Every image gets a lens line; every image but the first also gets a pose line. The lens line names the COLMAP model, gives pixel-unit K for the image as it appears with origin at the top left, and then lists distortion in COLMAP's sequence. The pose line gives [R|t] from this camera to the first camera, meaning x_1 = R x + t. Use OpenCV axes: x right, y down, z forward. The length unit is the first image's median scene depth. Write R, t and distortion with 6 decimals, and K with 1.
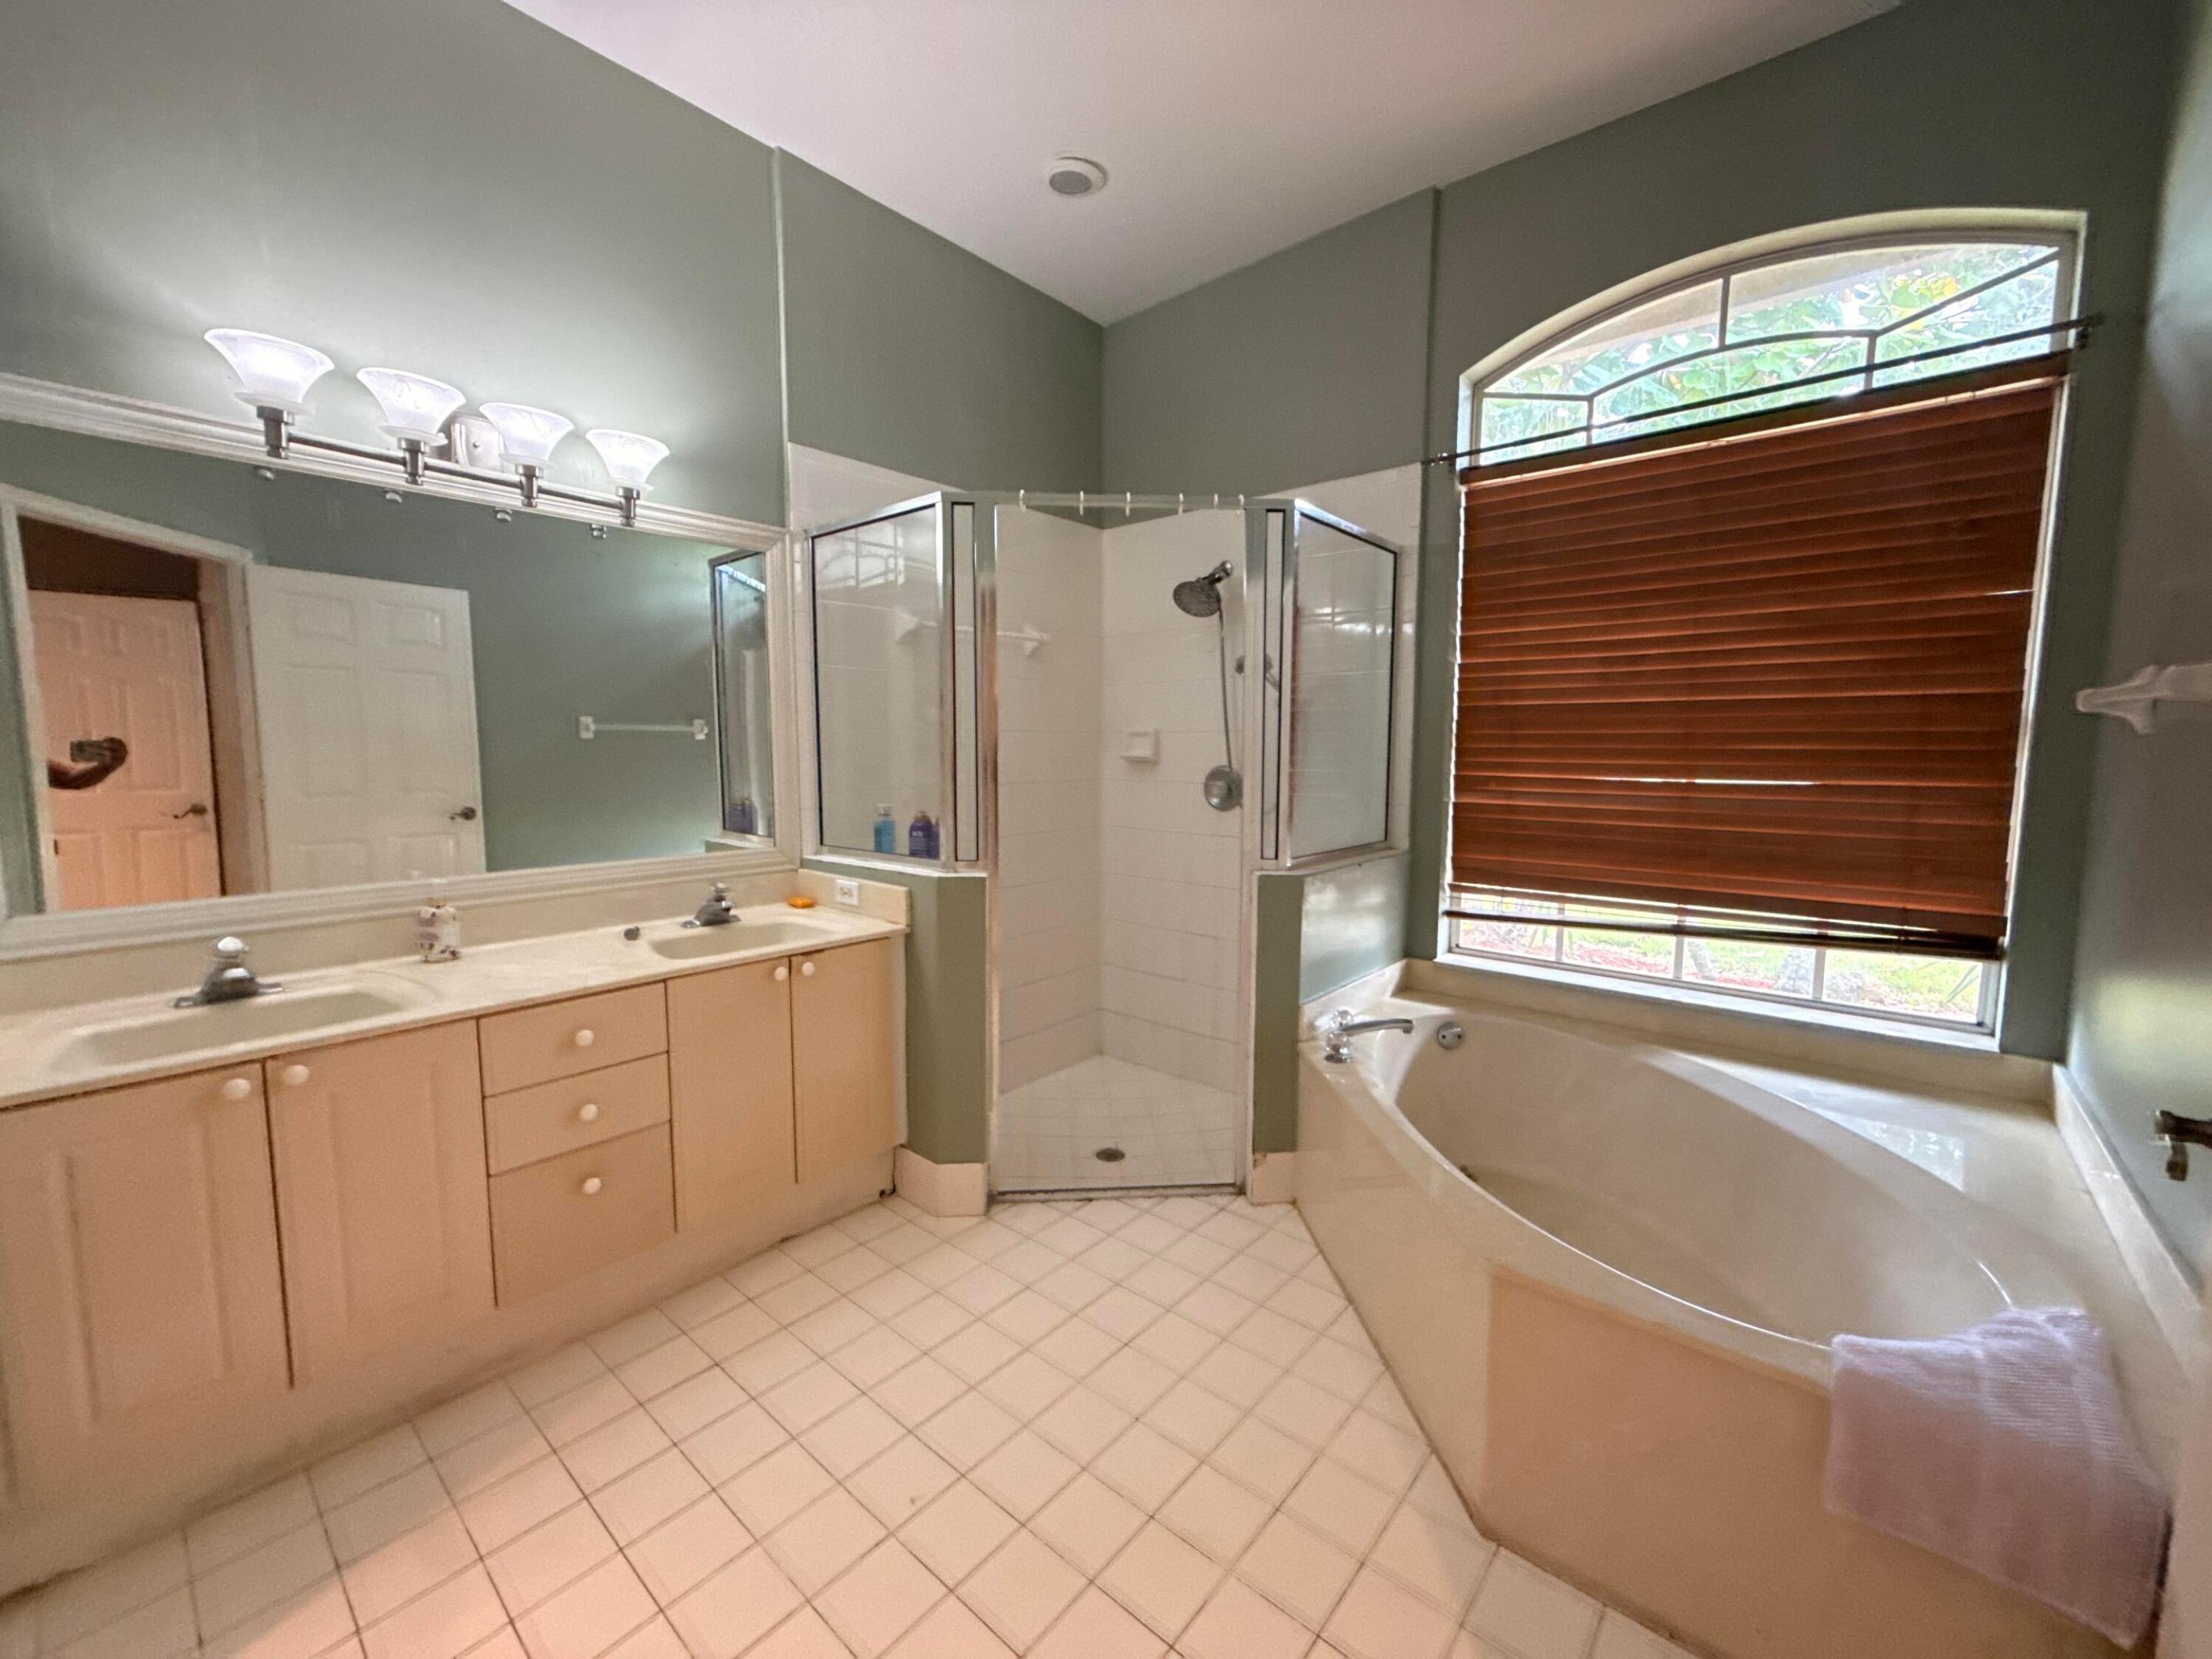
lens RADIAL K [[884.6, 0, 1100.4], [0, 884.6, 832.3], [0, 0, 1]] dist [-0.000071, 0.000314]
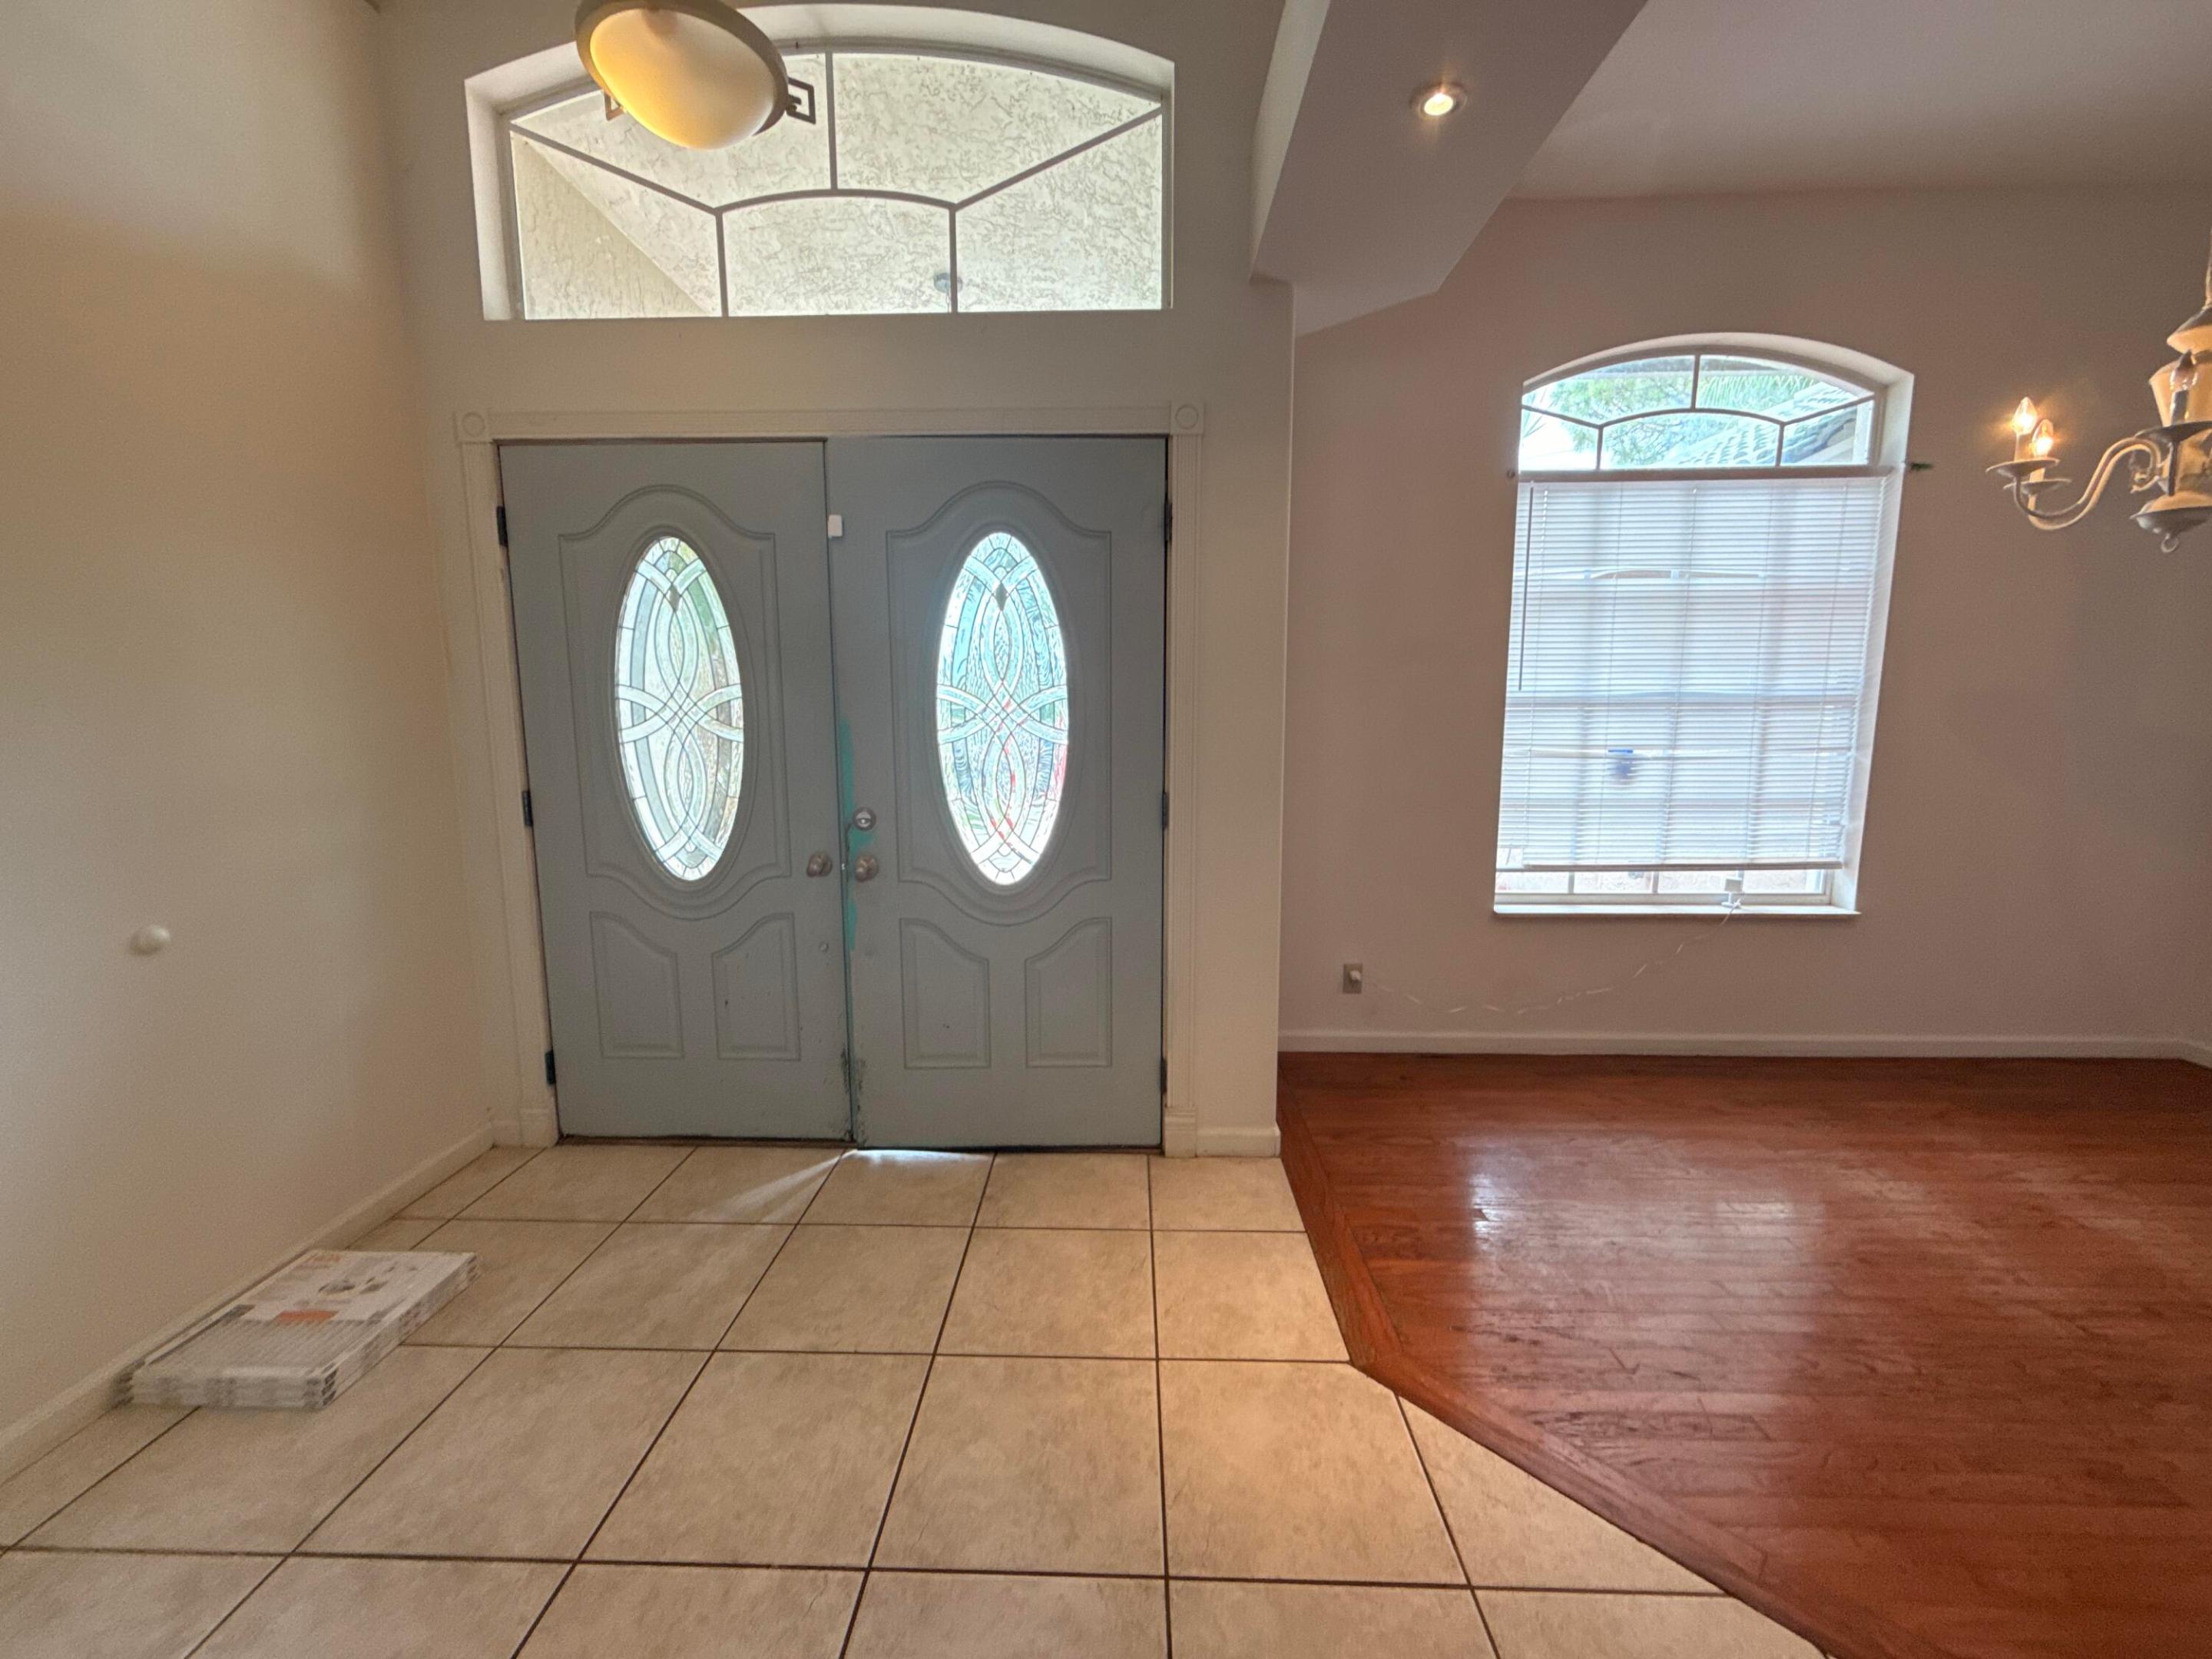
lens RADIAL K [[877.3, 0, 1099.8], [0, 877.3, 831.9], [0, 0, 1]] dist [0.000368, -0.000032]
pose [[0.778004, -0.092670, 0.621387, -0.877746], [0.071914, 0.995697, 0.058453, -0.051491], [-0.624130, -0.000791, 0.781320, 0.515950]]
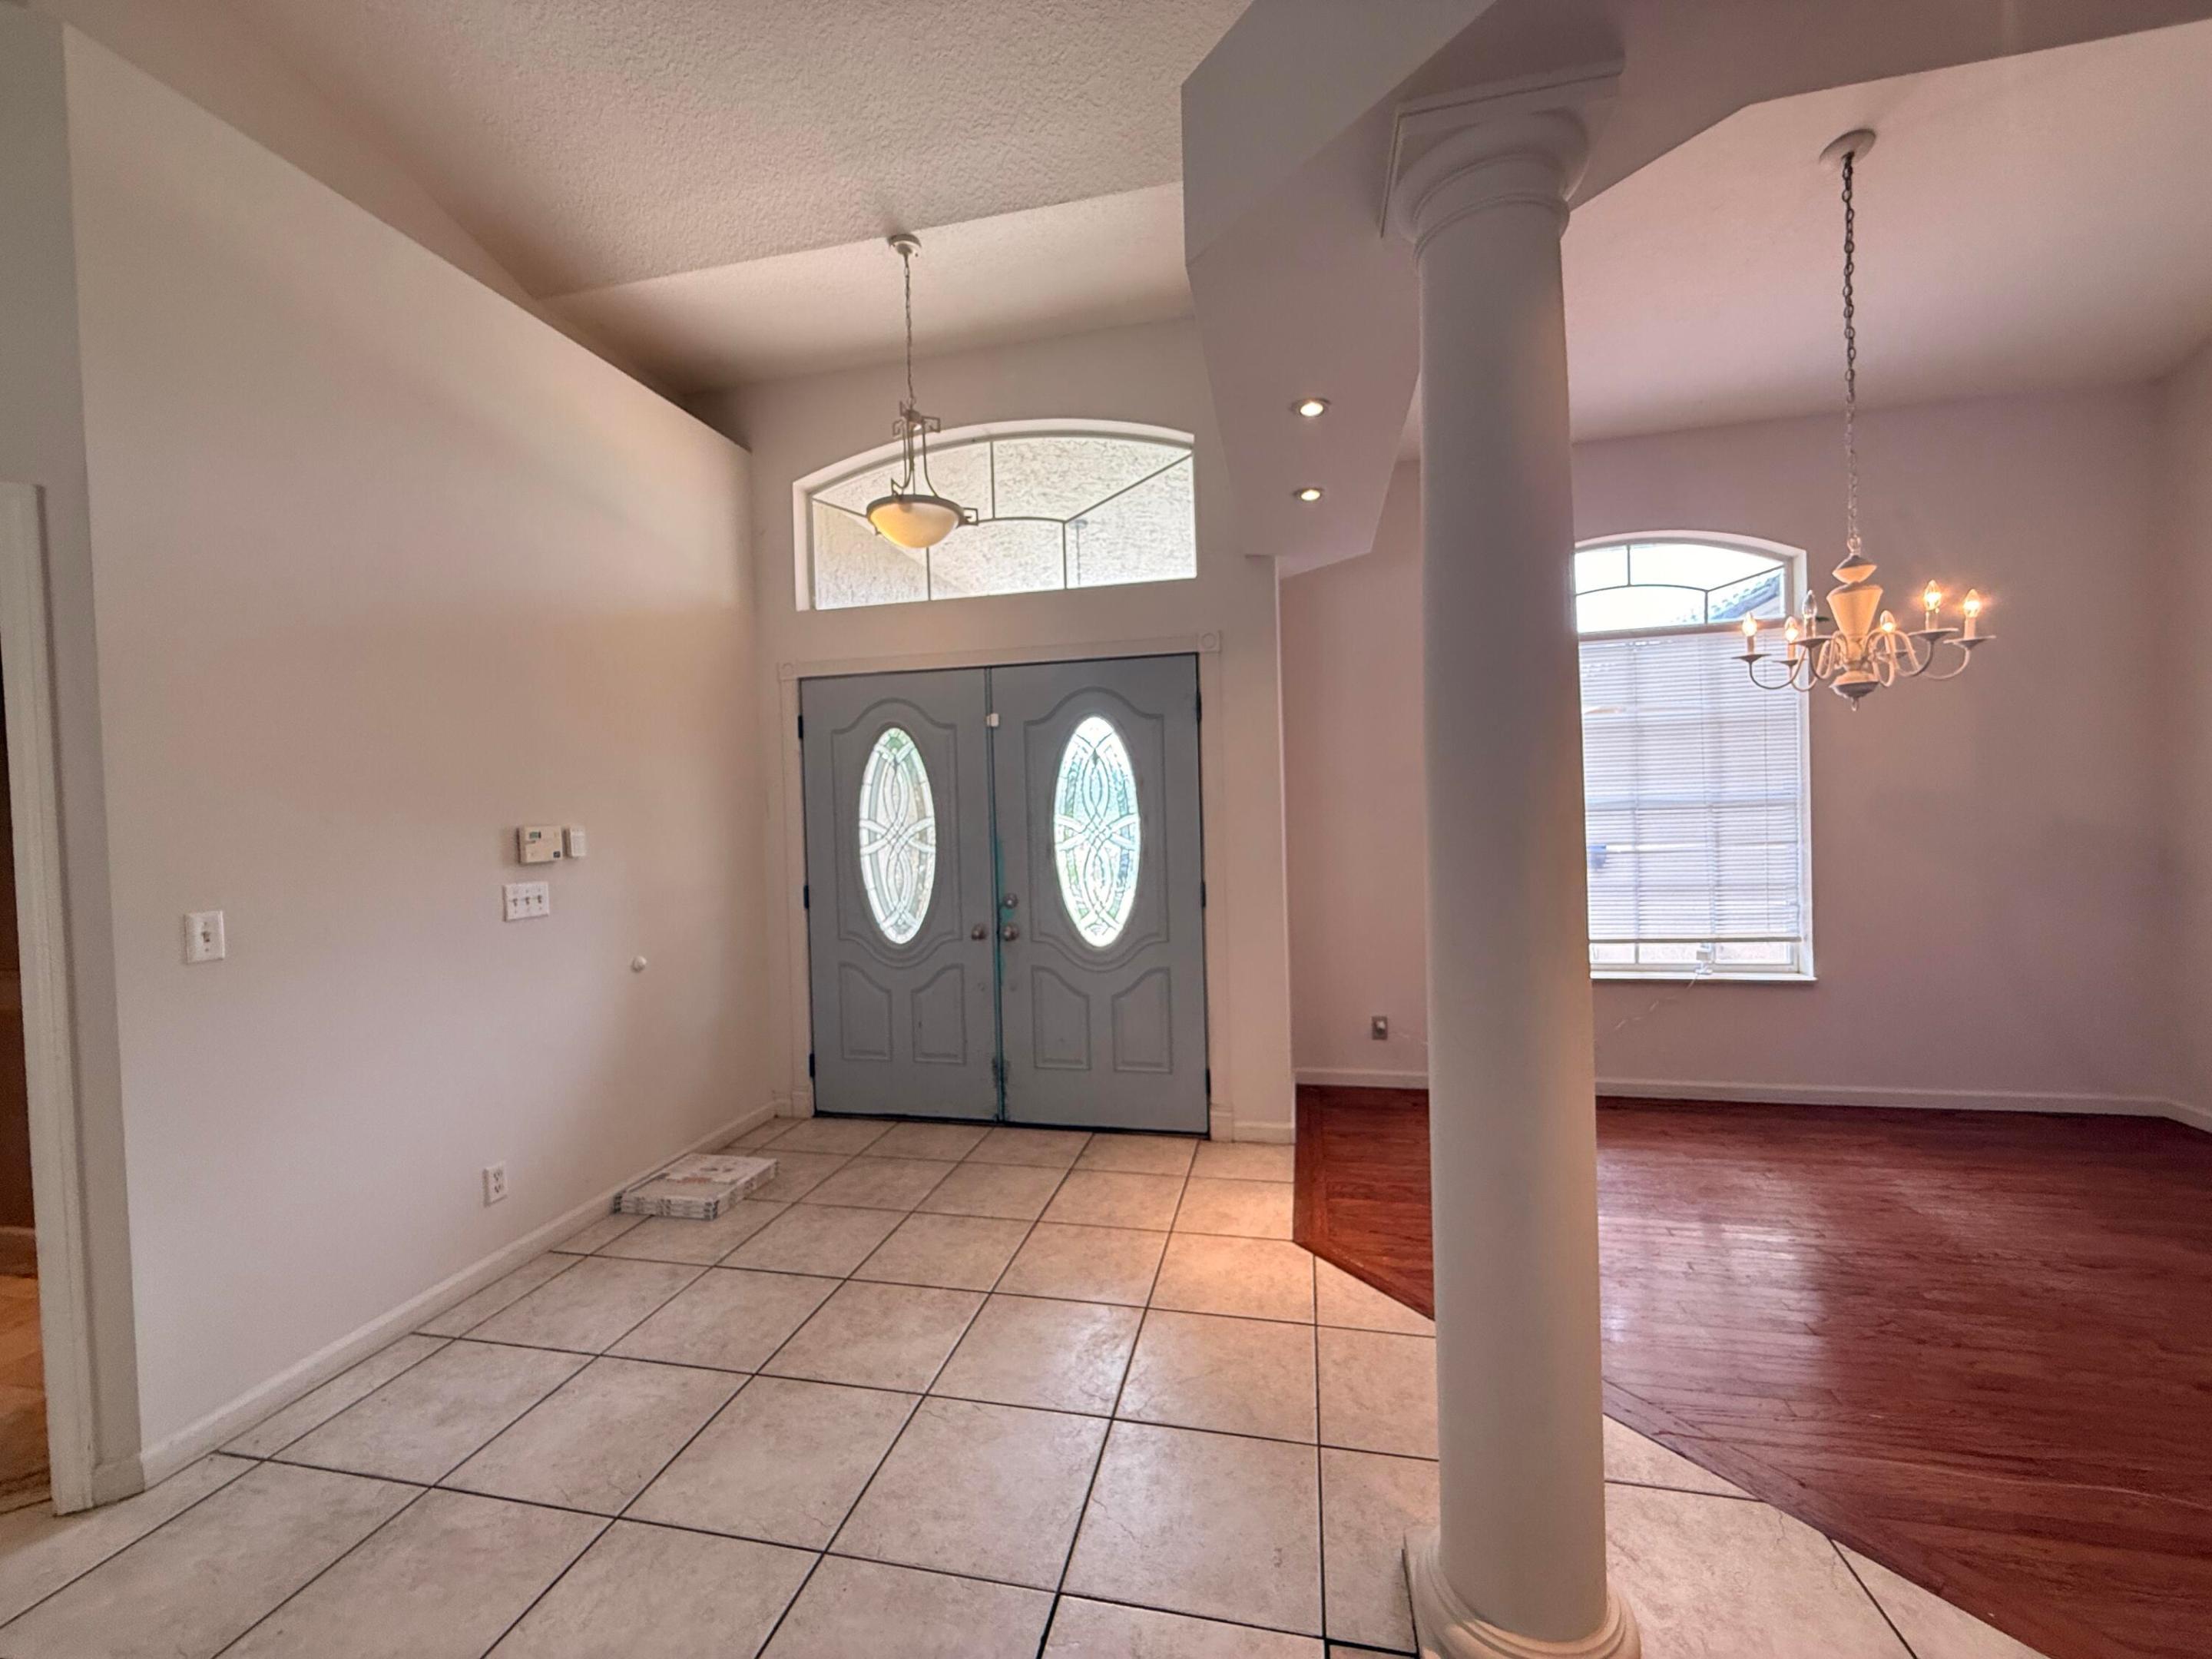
lens RADIAL K [[884.6, 0, 1100.4], [0, 884.6, 832.3], [0, 0, 1]] dist [-0.000071, 0.000314]
pose [[0.882809, -0.040241, 0.468005, -1.047645], [0.081766, 0.994278, -0.068744, -0.027505], [-0.462560, 0.098955, 0.881048, -0.007806]]
